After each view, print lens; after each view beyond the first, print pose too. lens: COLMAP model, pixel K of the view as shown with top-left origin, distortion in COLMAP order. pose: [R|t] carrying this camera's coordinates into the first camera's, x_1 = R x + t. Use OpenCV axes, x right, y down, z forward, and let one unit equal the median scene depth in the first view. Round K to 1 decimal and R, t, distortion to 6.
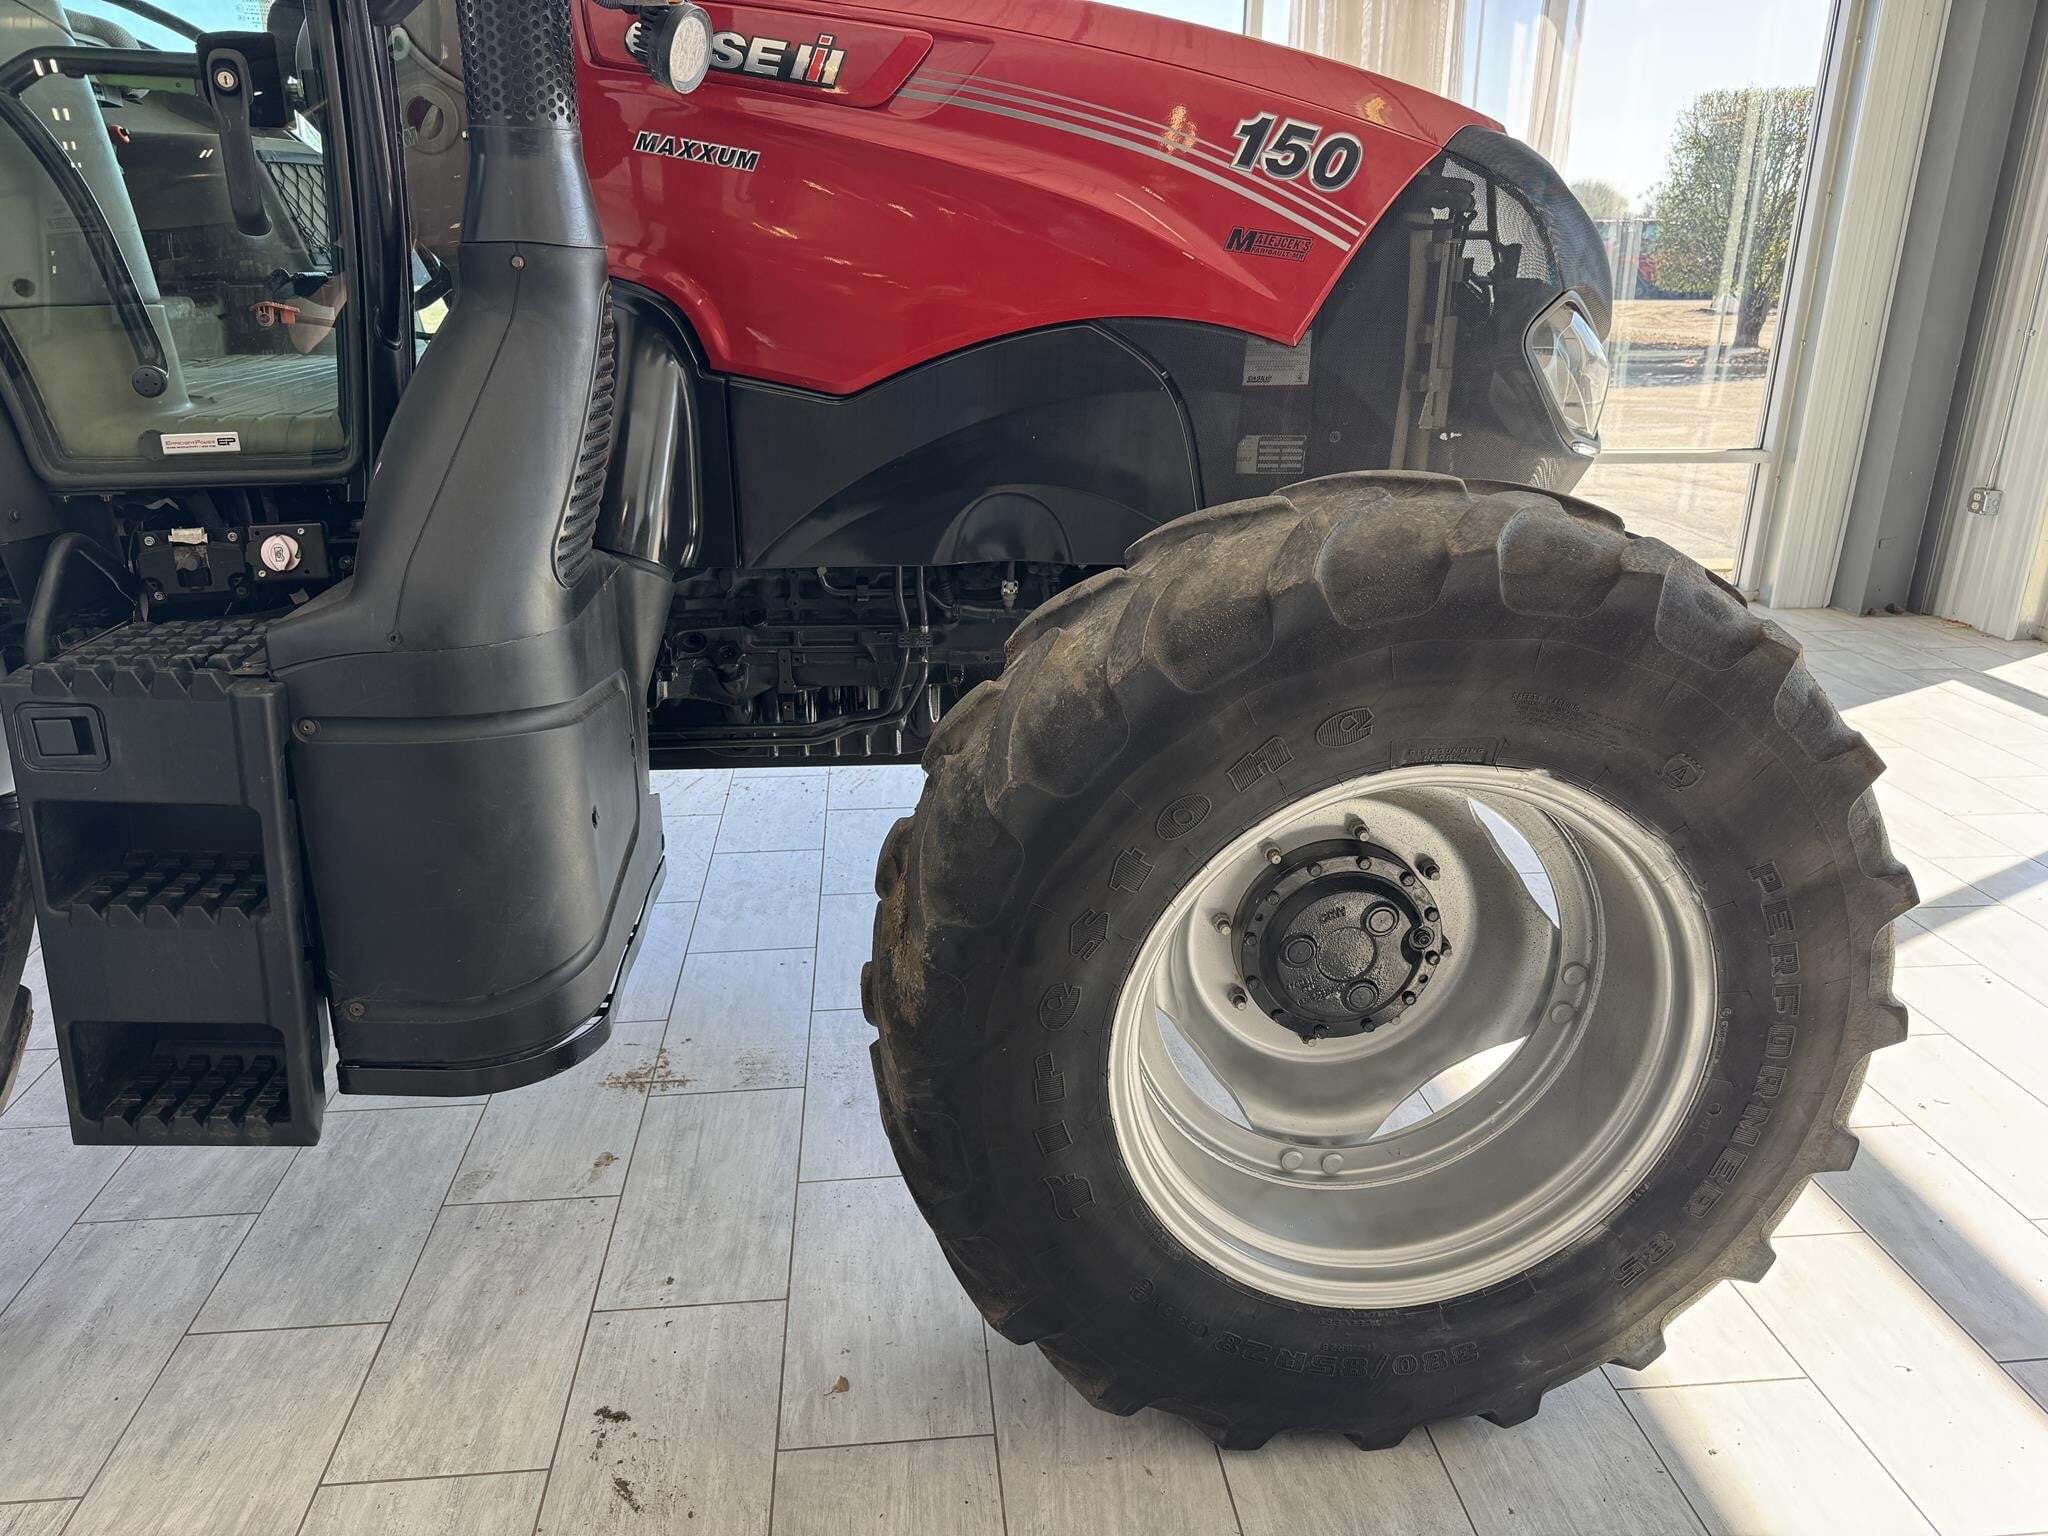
lens RADIAL K [[1456.5, 0, 1018.4], [0, 1456.5, 785.5], [0, 0, 1]] dist [0.027632, -0.032582]
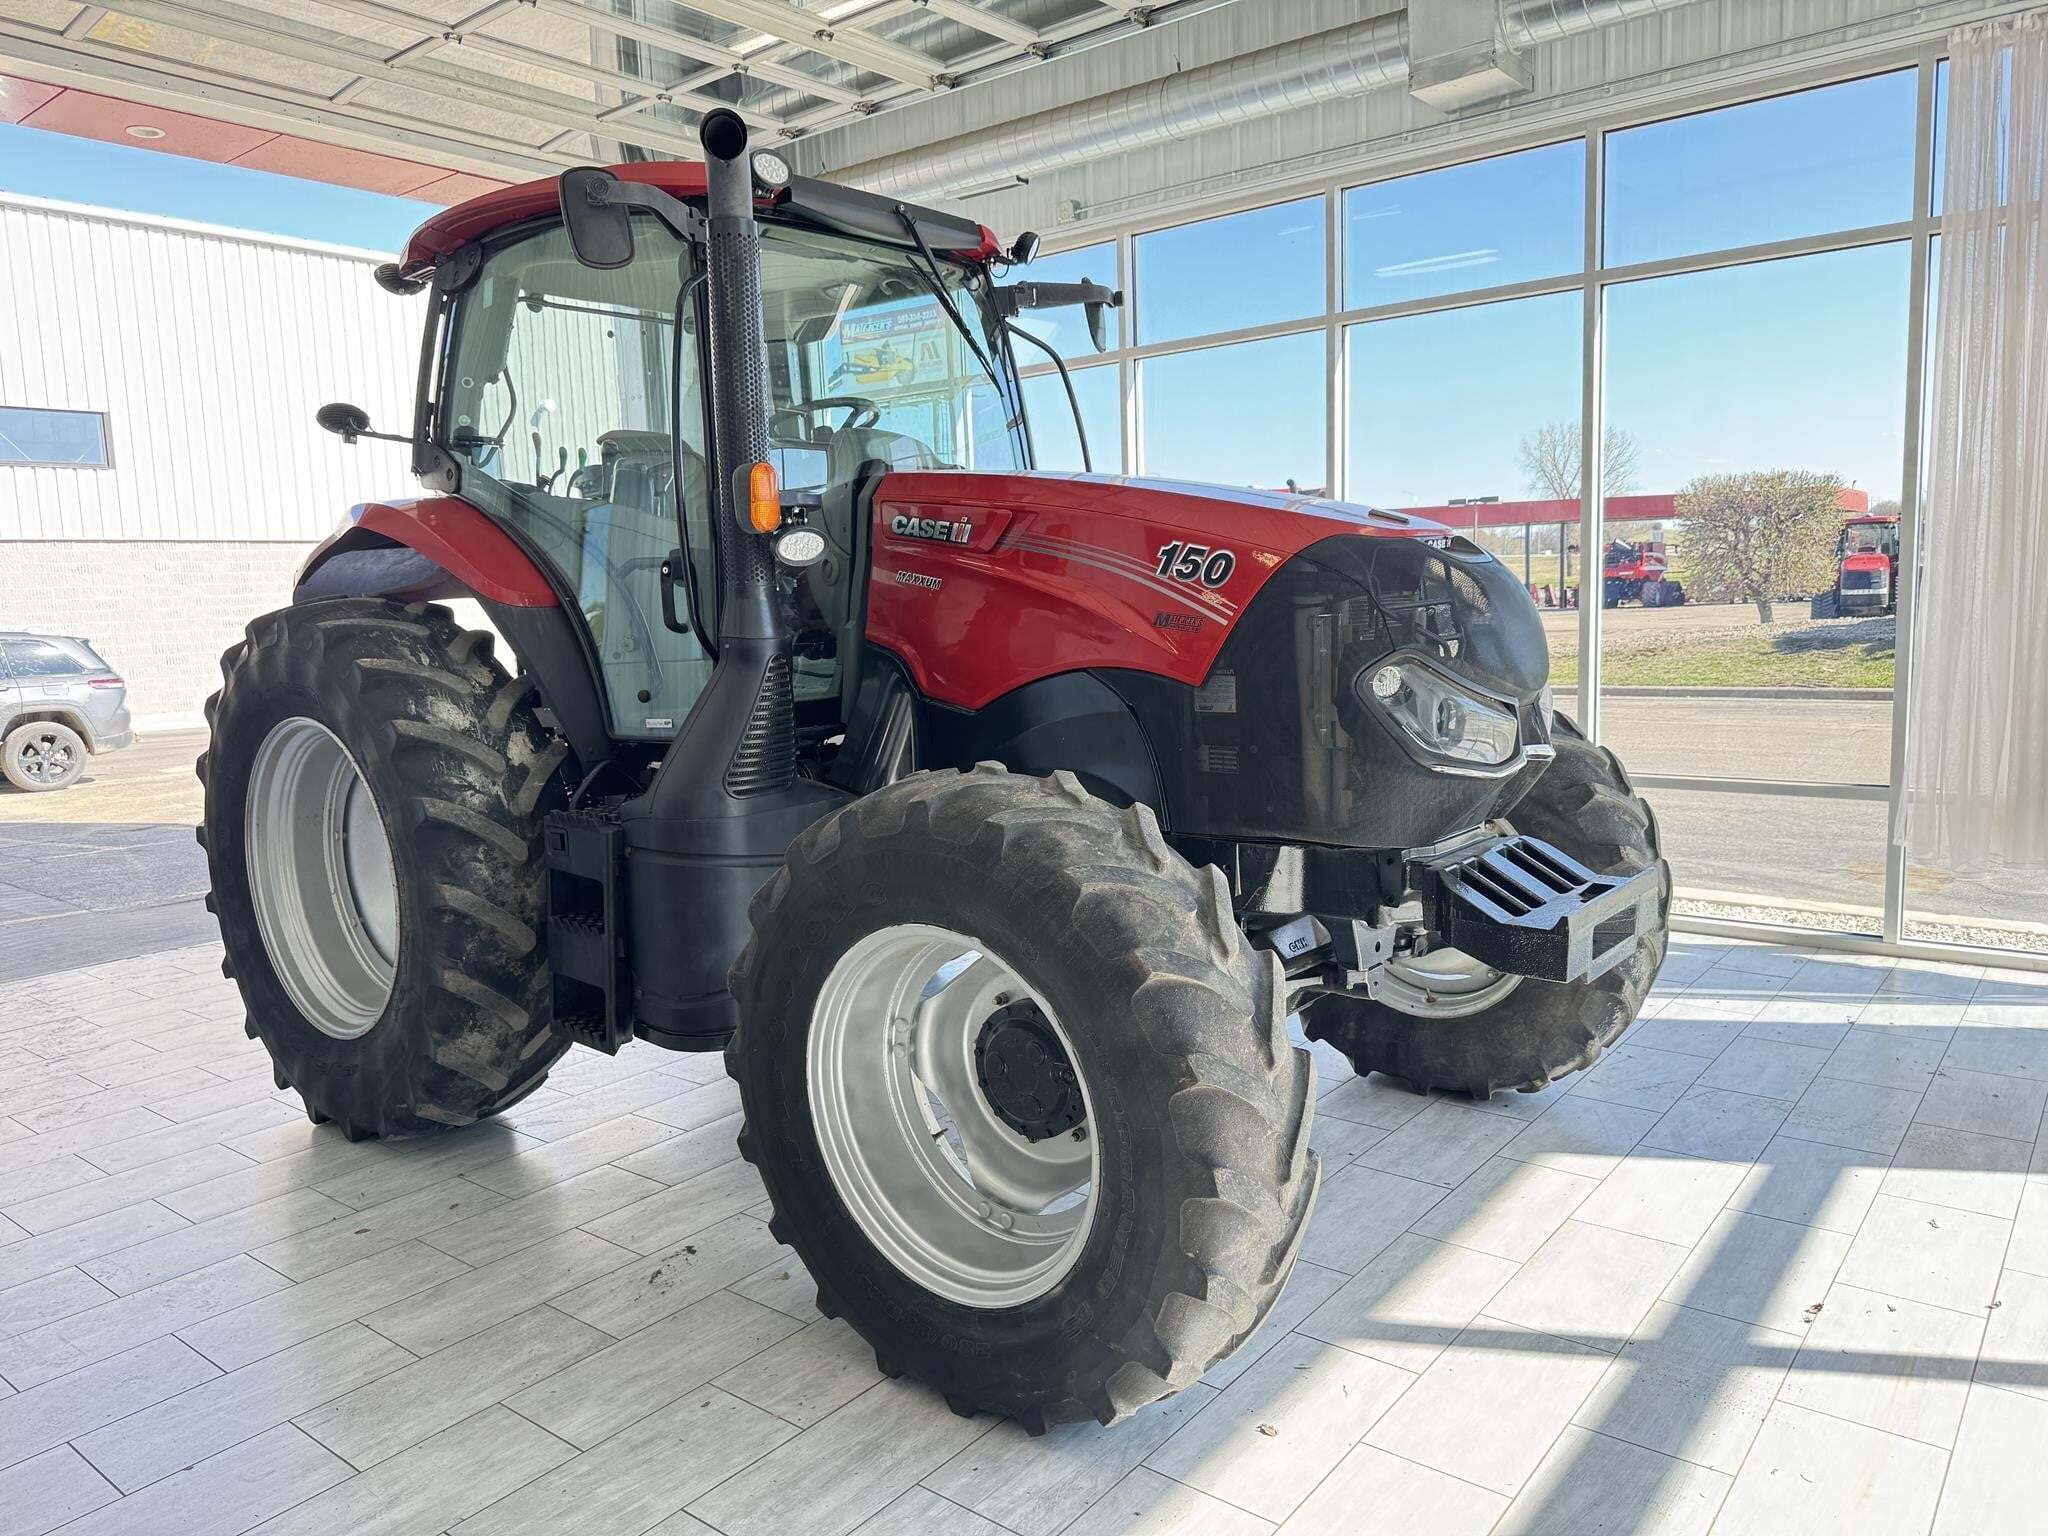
lens RADIAL K [[1456.5, 0, 1025.5], [0, 1456.5, 763.4], [0, 0, 1]] dist [0.027632, -0.032582]
pose [[0.705269, 0.053453, -0.706922, 1.148856], [-0.205519, 0.969749, -0.131712, -0.000094], [0.678497, 0.238178, 0.694920, -0.113769]]
